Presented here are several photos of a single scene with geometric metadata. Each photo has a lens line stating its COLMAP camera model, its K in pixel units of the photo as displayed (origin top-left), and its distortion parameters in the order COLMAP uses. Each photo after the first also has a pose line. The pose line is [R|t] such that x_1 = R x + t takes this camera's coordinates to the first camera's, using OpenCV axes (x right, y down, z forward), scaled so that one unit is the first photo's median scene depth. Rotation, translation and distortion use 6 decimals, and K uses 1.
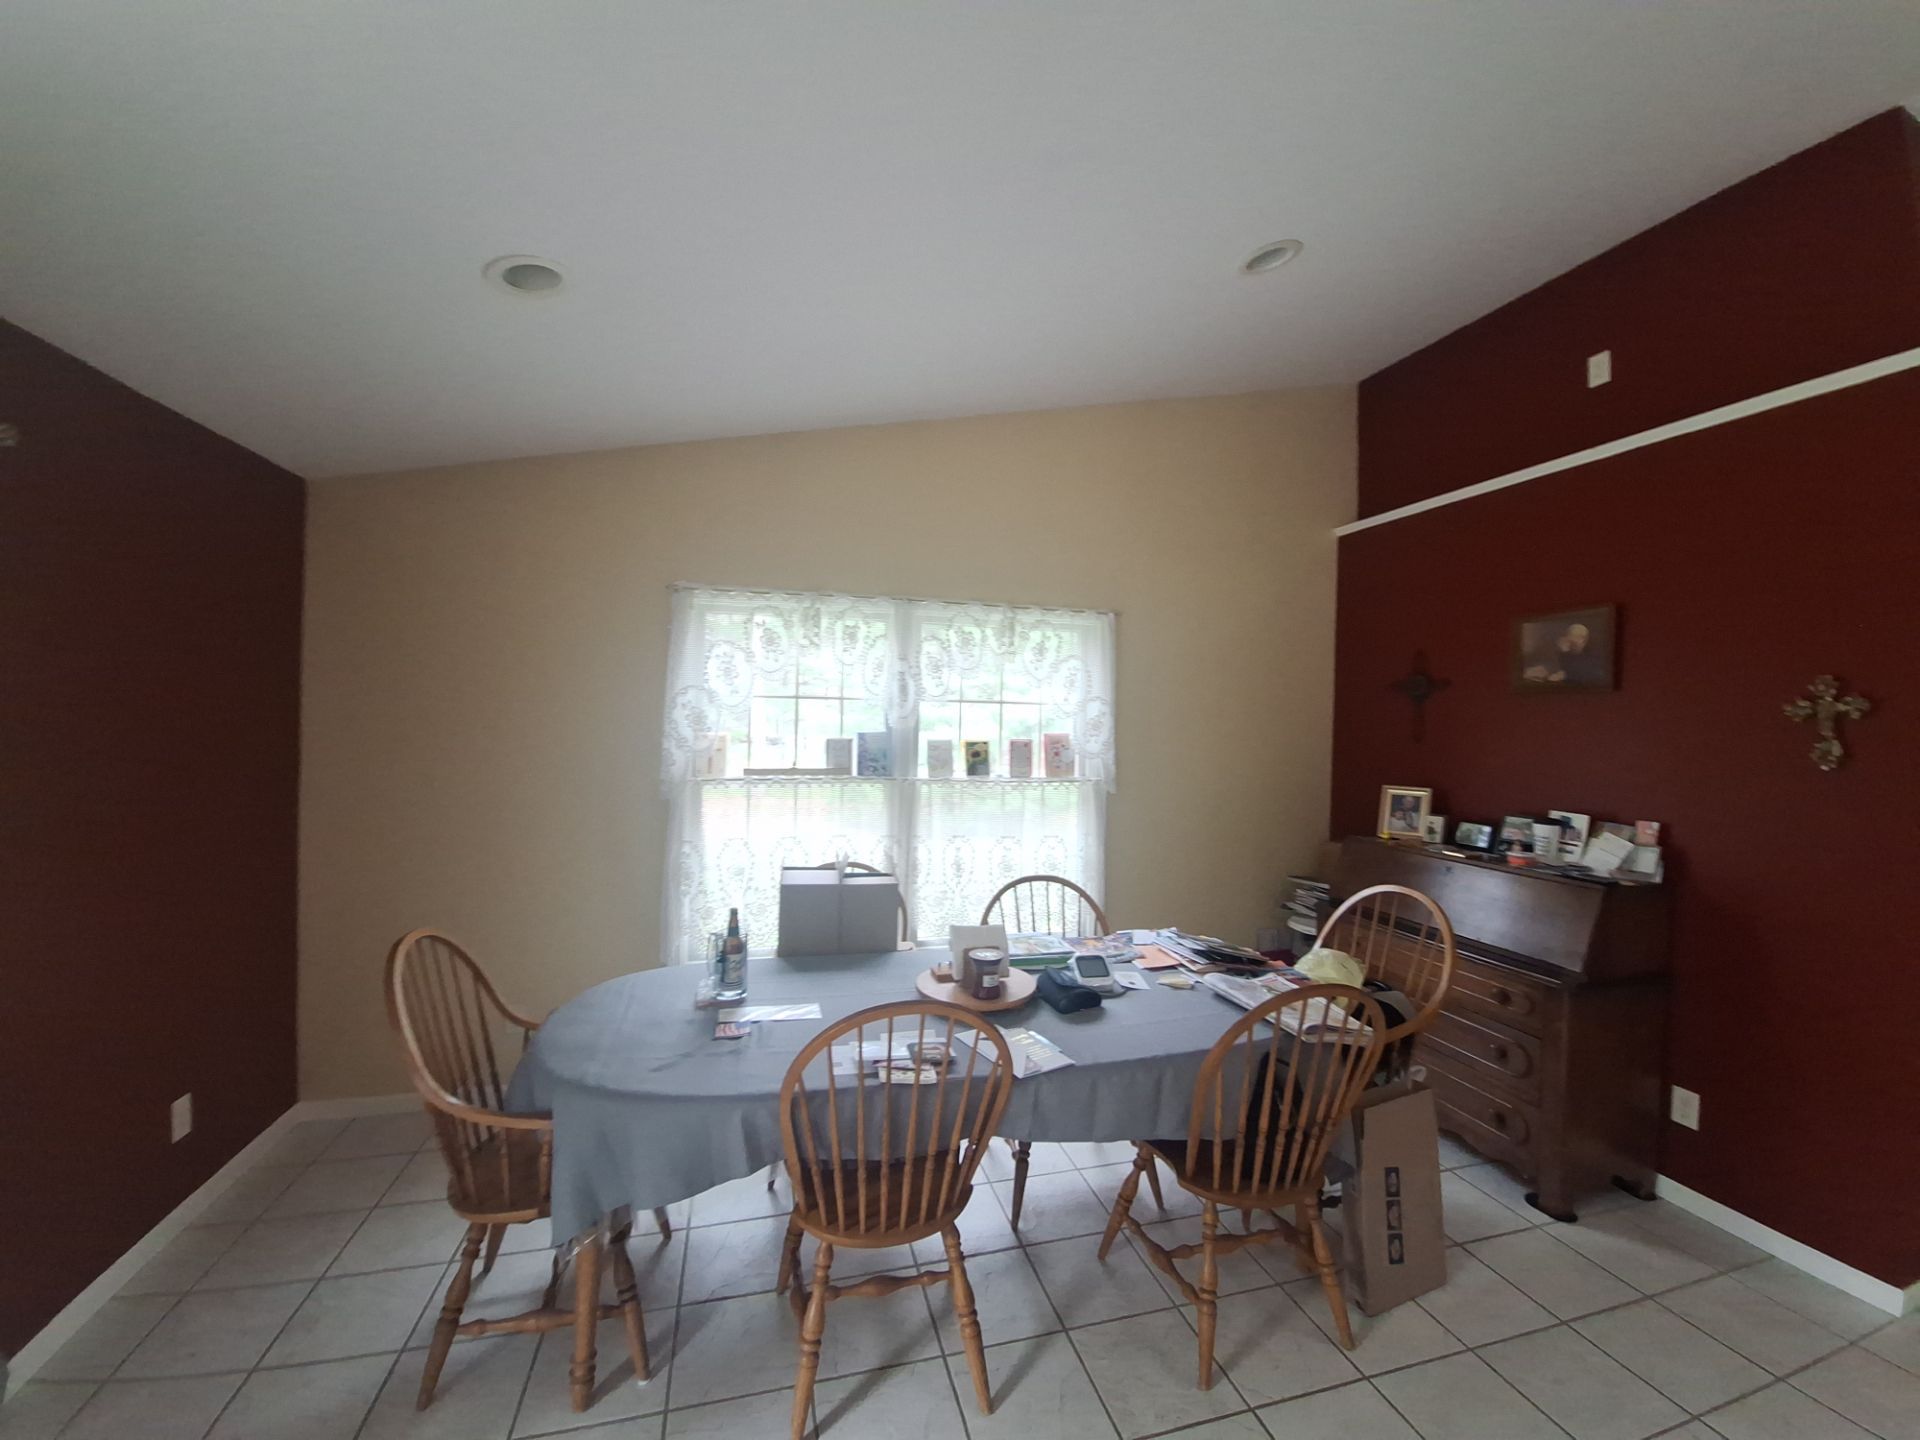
lens RADIAL K [[755.6, 0, 956.9], [0, 755.6, 725.2], [0, 0, 1]] dist [-0.022747, -0.002011]
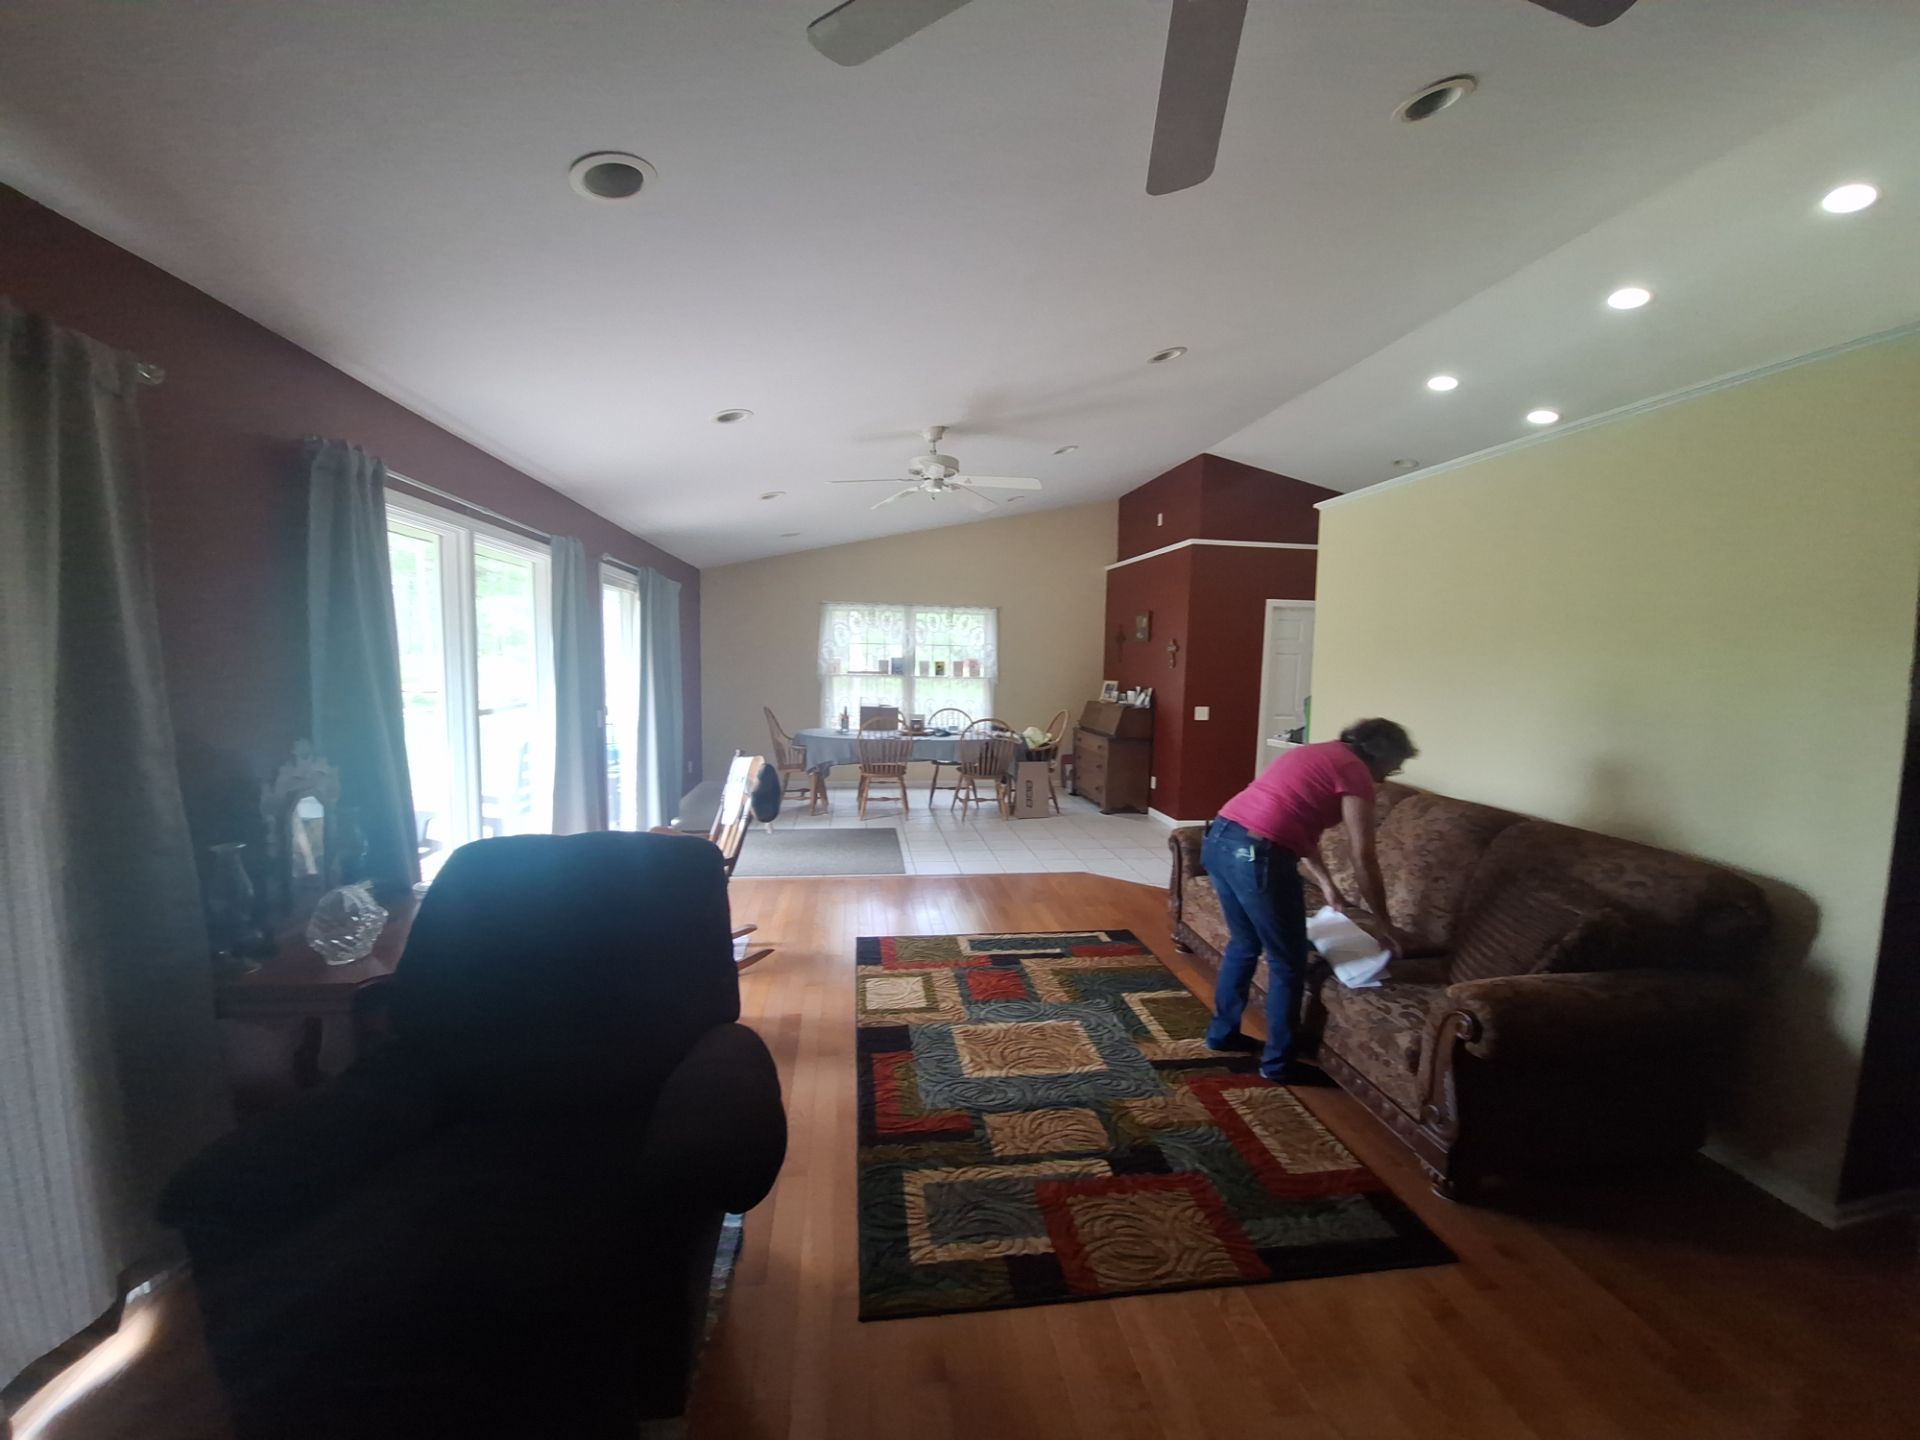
lens RADIAL K [[755.6, 0, 963.6], [0, 755.6, 725.7], [0, 0, 1]] dist [-0.022747, -0.002011]
pose [[0.993742, 0.013381, -0.110892, 0.516971], [-0.004000, 0.996425, 0.084393, 0.030628], [0.111625, -0.083422, 0.990243, -1.967355]]
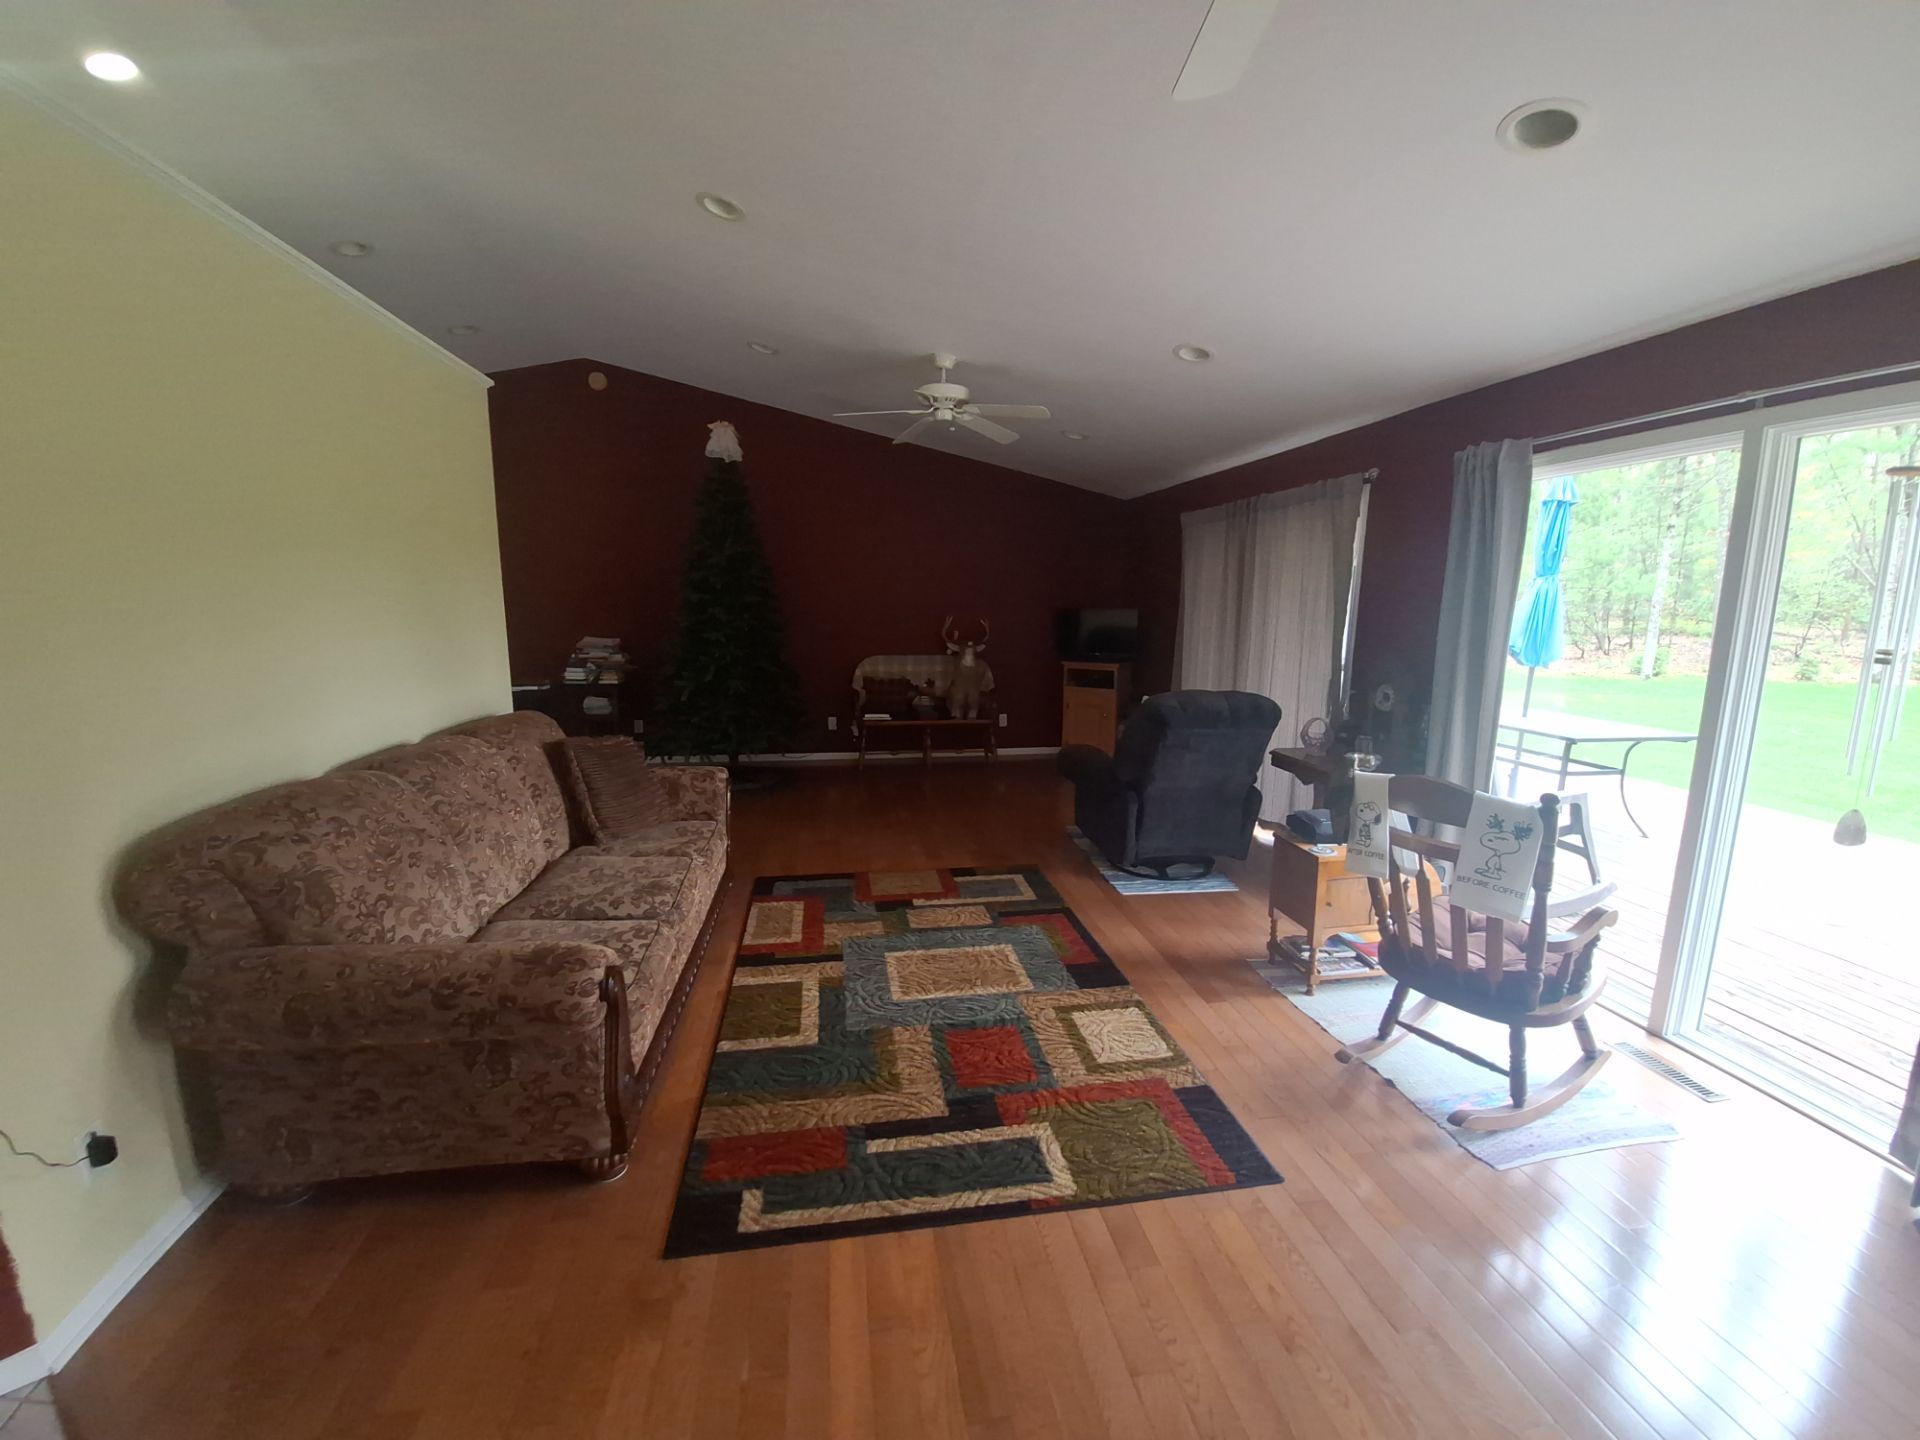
lens RADIAL K [[755.6, 0, 951.1], [0, 755.6, 721.5], [0, 0, 1]] dist [-0.022747, -0.002011]
pose [[-0.994940, -0.045018, 0.089820, 0.413007], [-0.029721, 0.985863, 0.164898, 0.039019], [-0.095973, 0.161394, -0.982212, 0.177527]]
